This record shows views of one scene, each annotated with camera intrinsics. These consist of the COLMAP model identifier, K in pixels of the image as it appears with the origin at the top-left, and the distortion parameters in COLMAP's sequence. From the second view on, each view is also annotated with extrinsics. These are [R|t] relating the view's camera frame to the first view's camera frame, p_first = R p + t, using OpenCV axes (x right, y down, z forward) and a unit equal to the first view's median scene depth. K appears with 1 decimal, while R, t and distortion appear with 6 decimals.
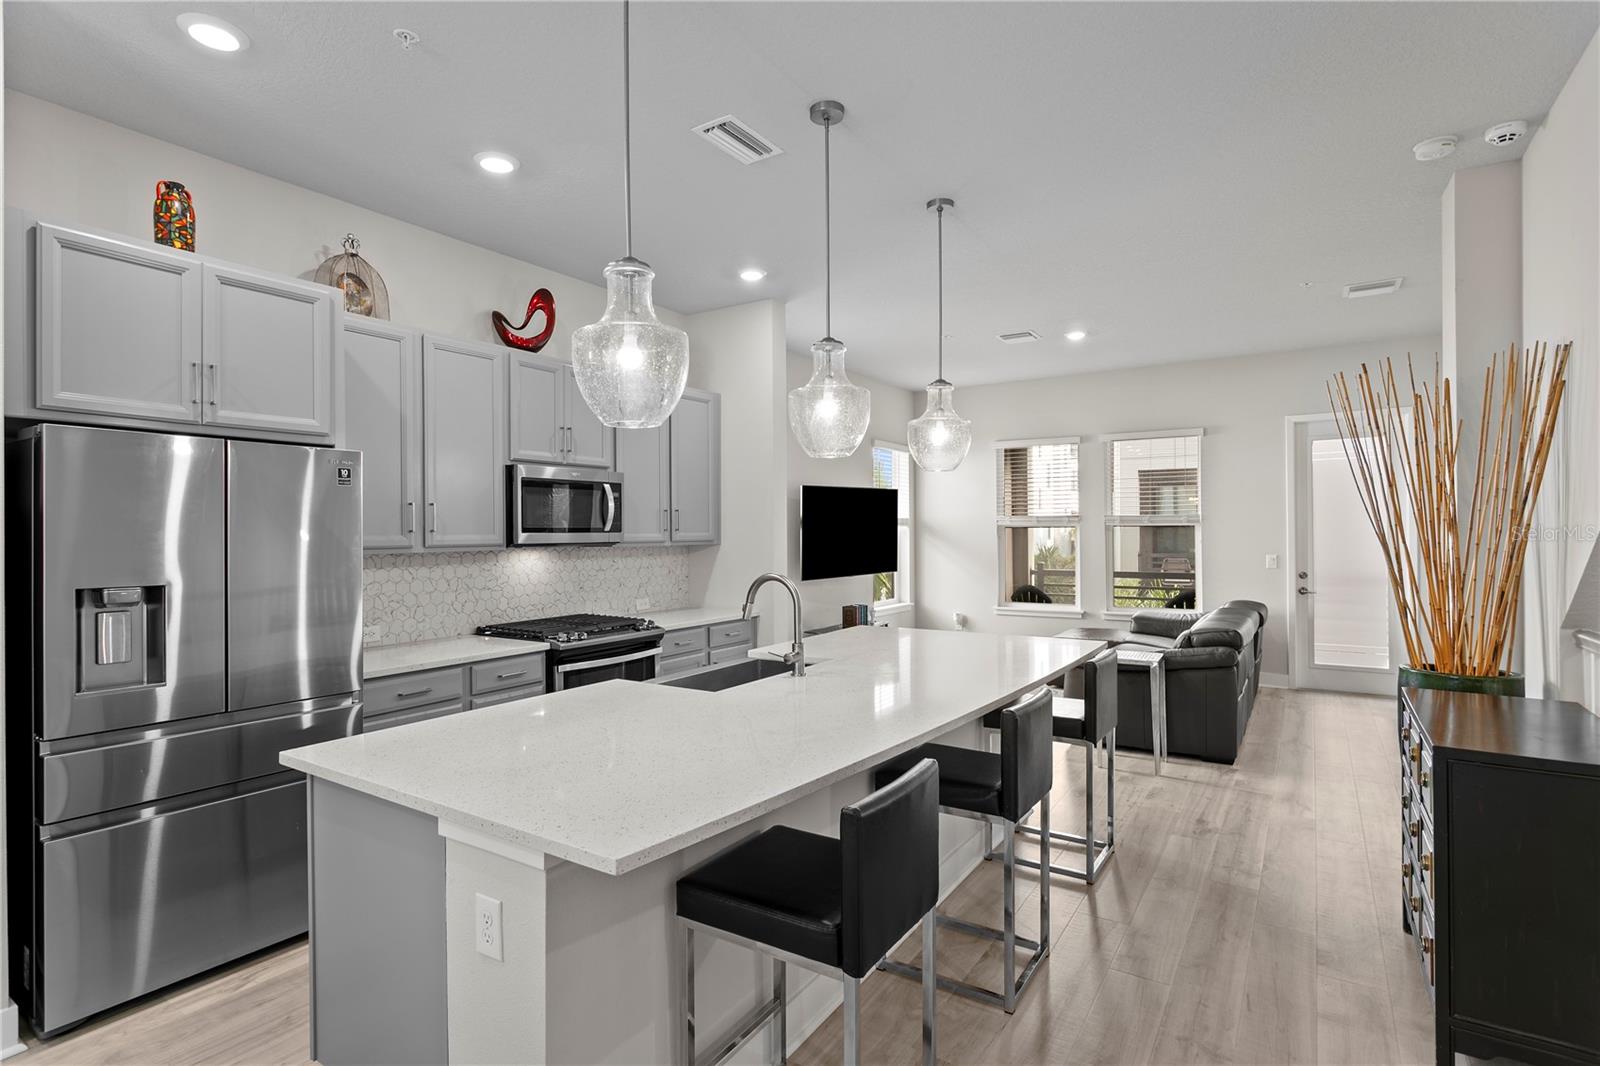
lens RADIAL K [[804.4, 0, 762.2], [0, 804.4, 534.2], [0, 0, 1]] dist [-0.003592, 0.000085]
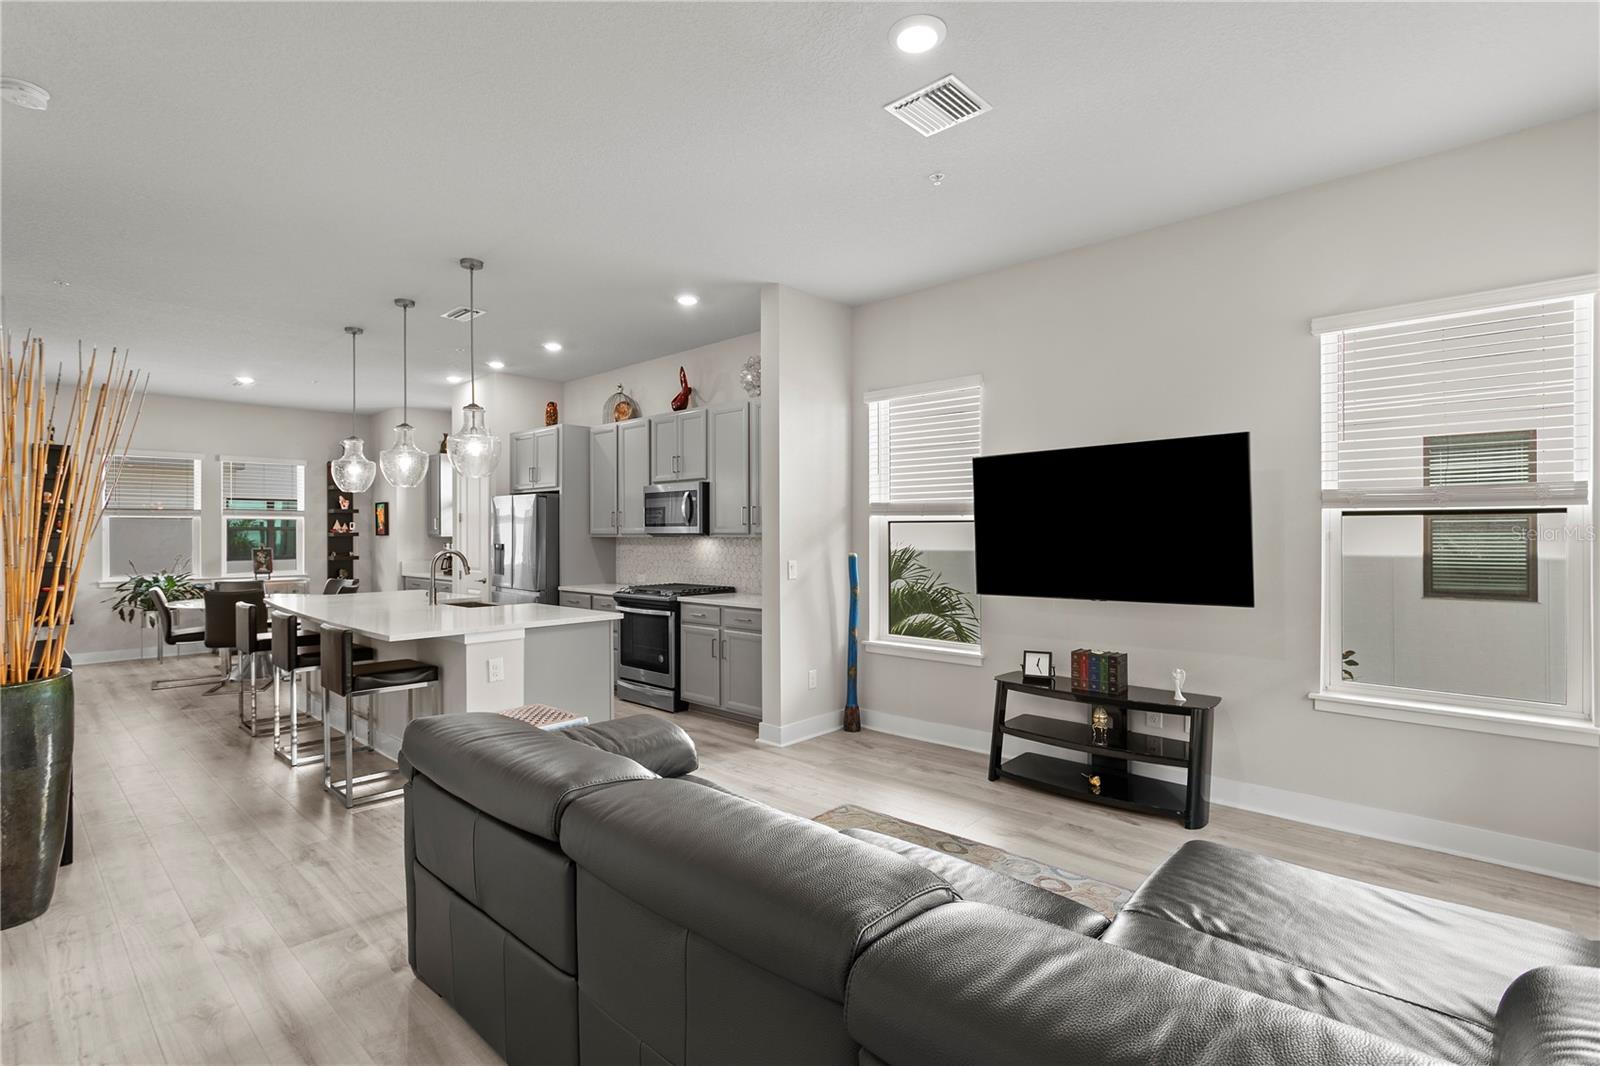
lens RADIAL K [[768.1, 0, 795.4], [0, 768.1, 531.8], [0, 0, 1]] dist [0.002338, 0.000710]
pose [[-0.158933, 0.006934, -0.987265, 1.079971], [0.001835, 0.999976, 0.006728, -0.001051], [0.987288, -0.000743, -0.158942, 1.379943]]
